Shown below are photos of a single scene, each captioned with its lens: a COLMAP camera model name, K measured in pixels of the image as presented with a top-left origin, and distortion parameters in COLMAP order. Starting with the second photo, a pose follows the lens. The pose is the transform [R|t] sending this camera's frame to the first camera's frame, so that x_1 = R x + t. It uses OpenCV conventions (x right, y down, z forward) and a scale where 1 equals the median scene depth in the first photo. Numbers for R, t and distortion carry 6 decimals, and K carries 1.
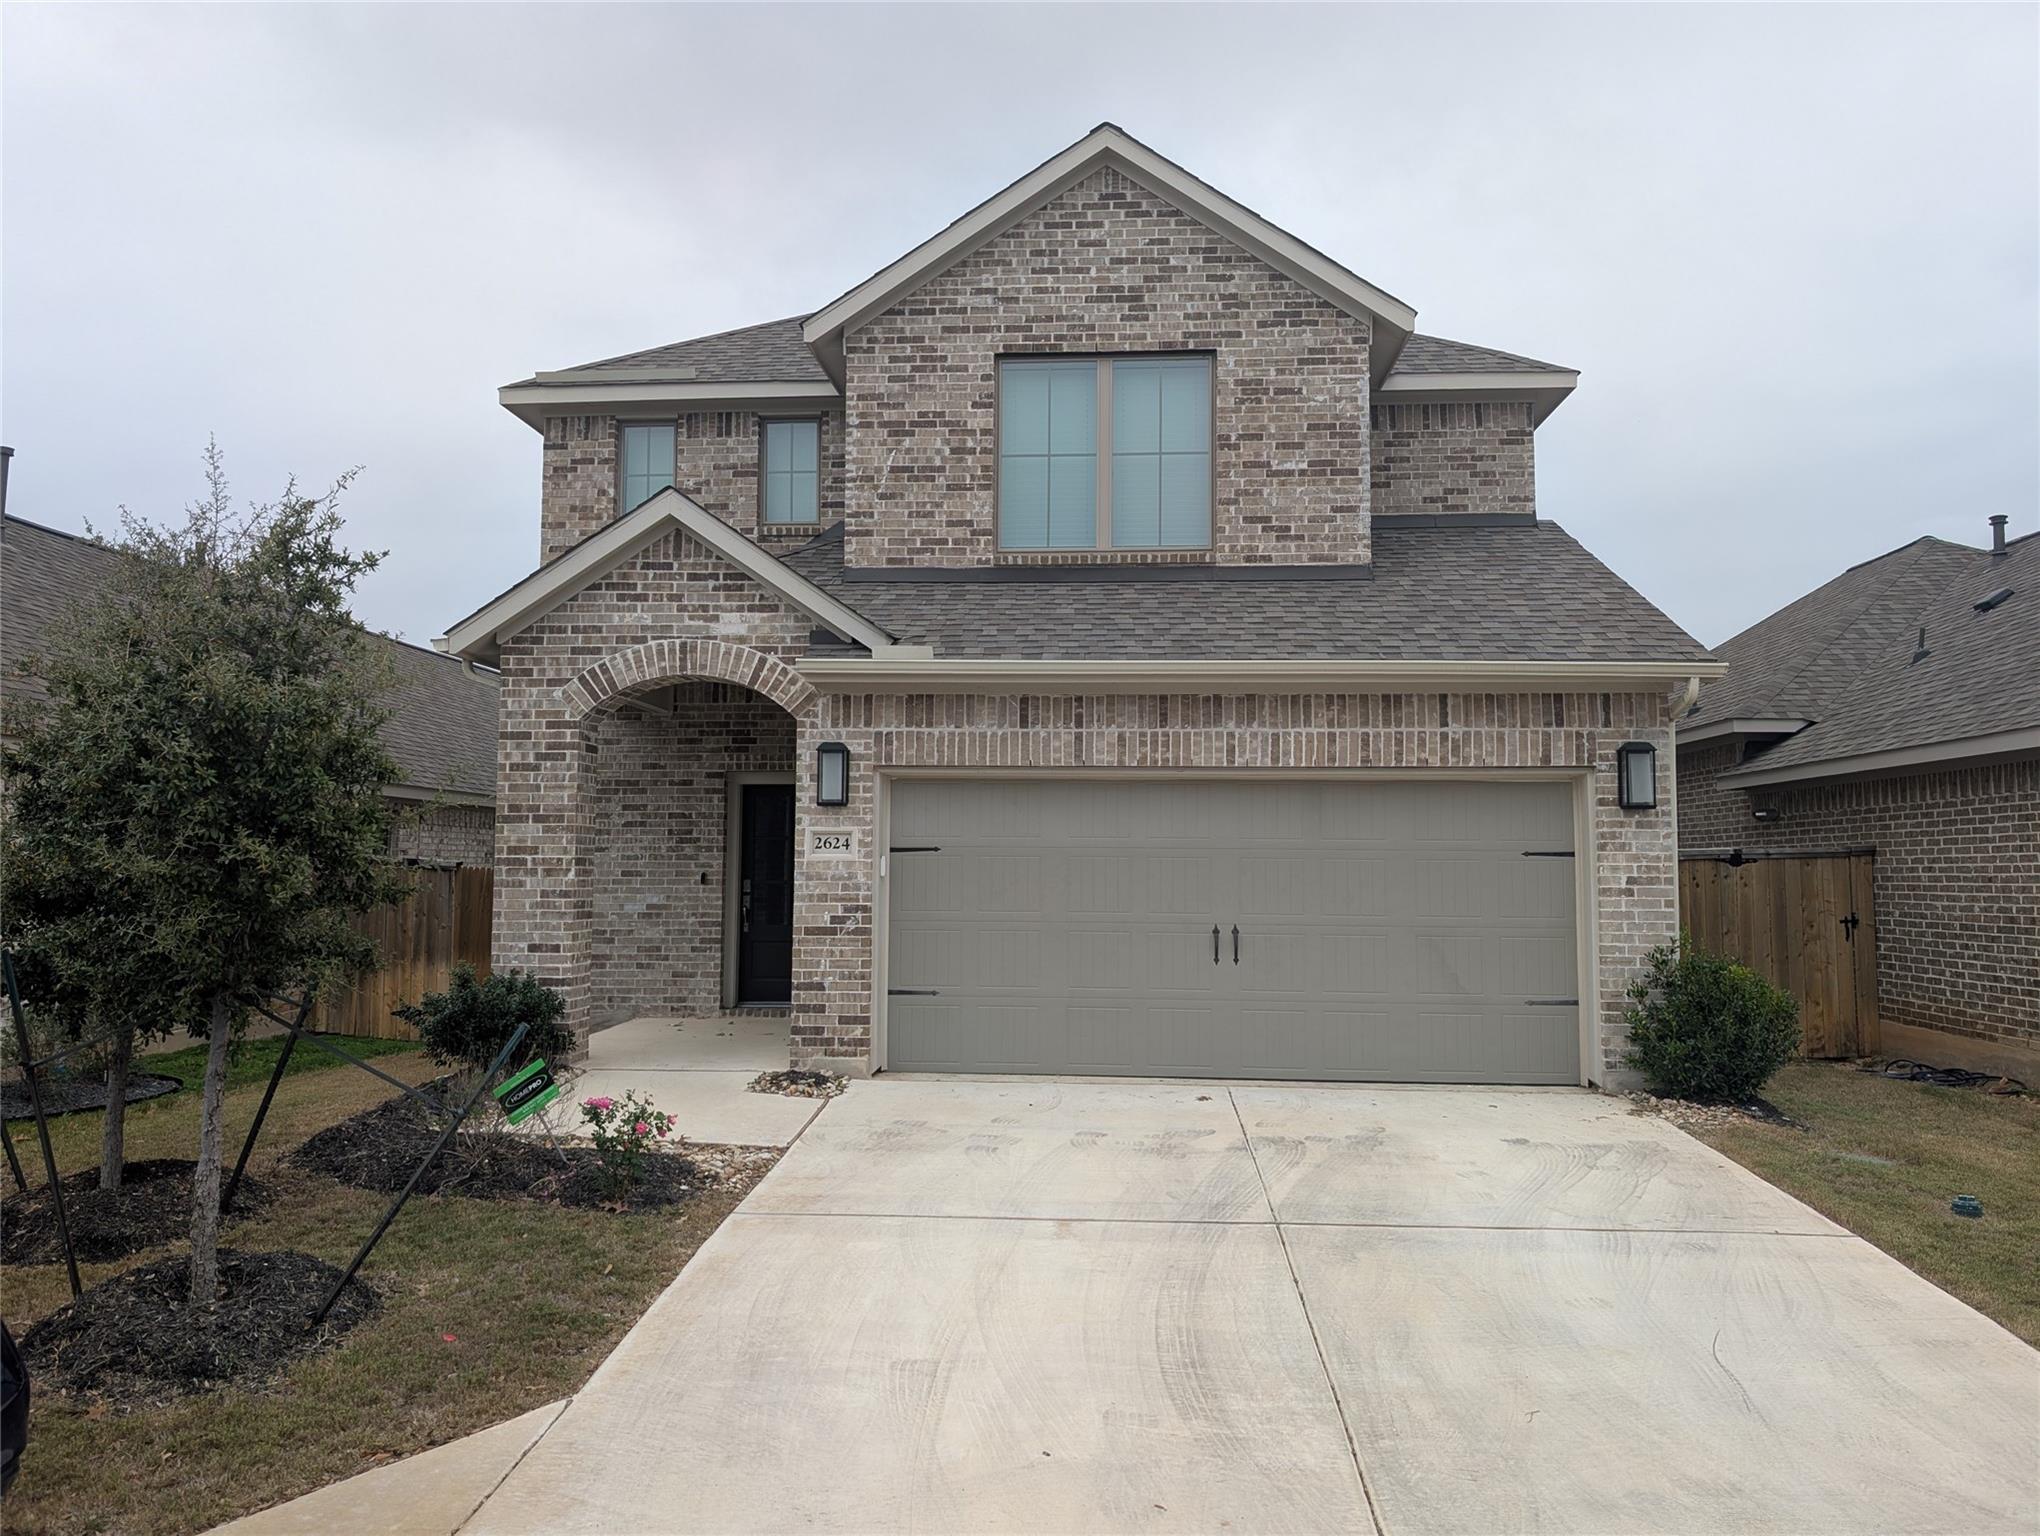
lens RADIAL K [[1428.2, 0, 1022.8], [0, 1428.2, 767.4], [0, 0, 1]] dist [0.069463, -0.003974]
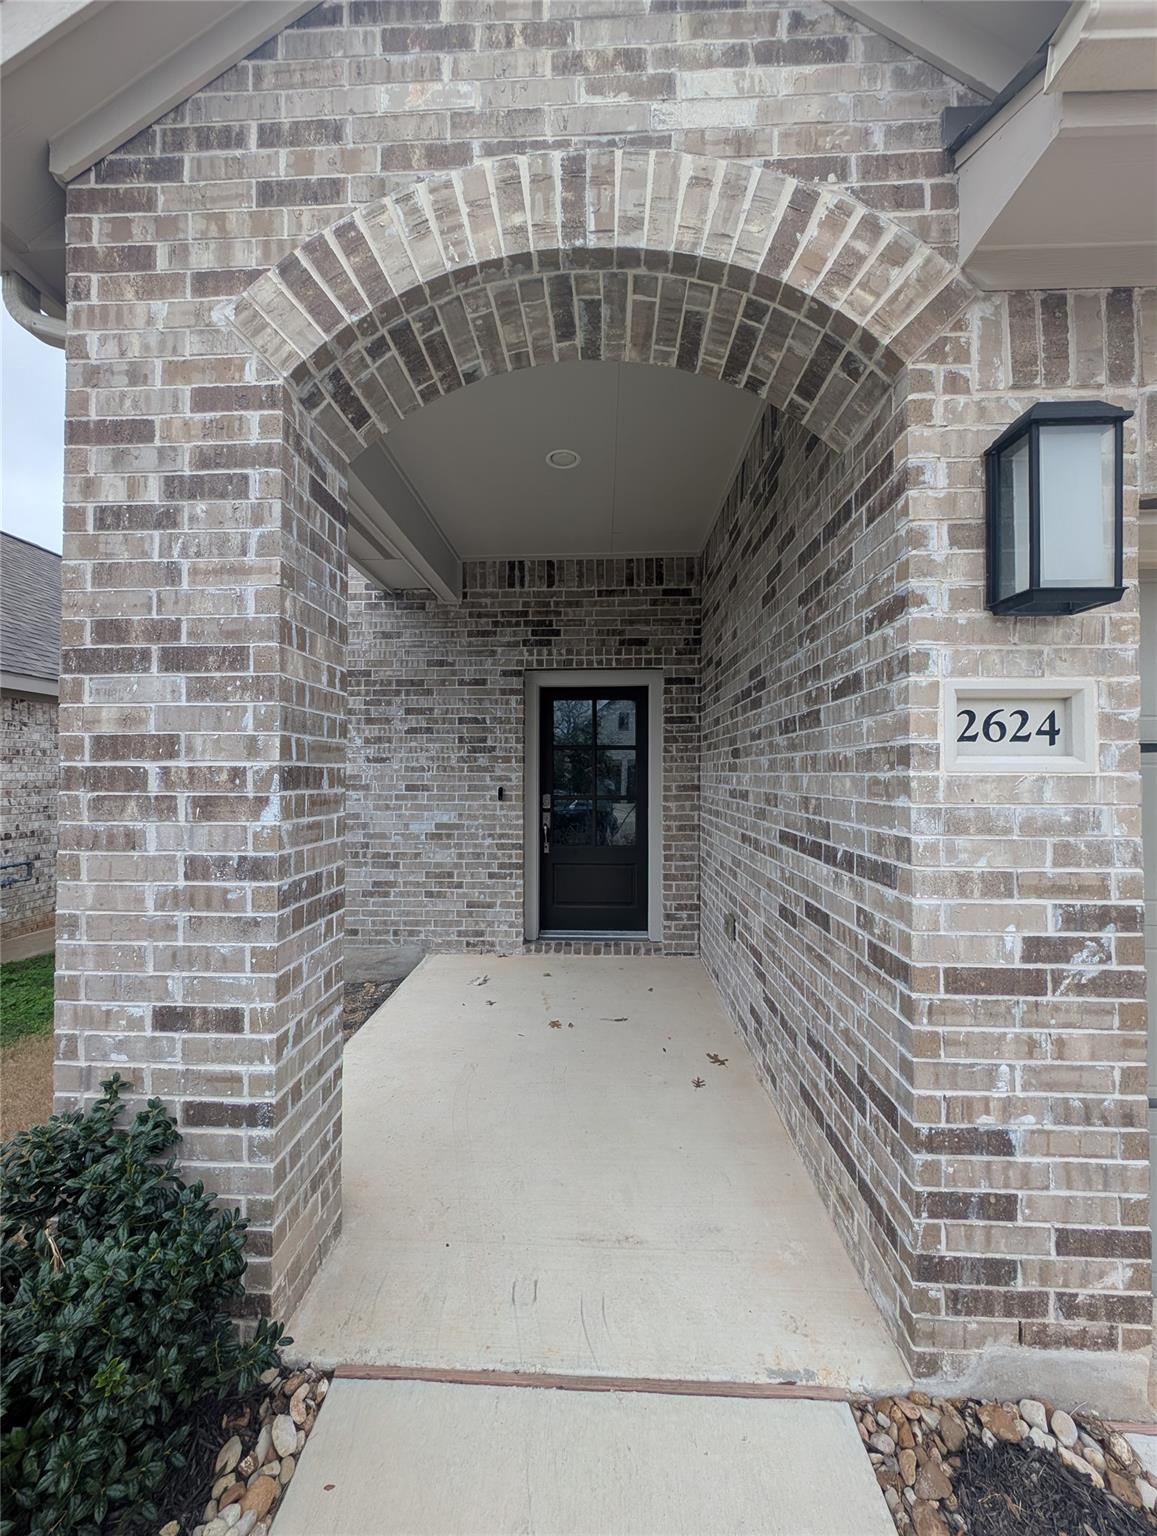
lens RADIAL K [[571.6, 0, 578.9], [0, 571.6, 767.4], [0, 0, 1]] dist [-0.002862, -0.000112]
pose [[0.999678, -0.002206, 0.025265, -0.238674], [0.000737, 0.998317, 0.057994, 0.054252], [-0.025351, -0.057957, 0.997997, 0.850738]]
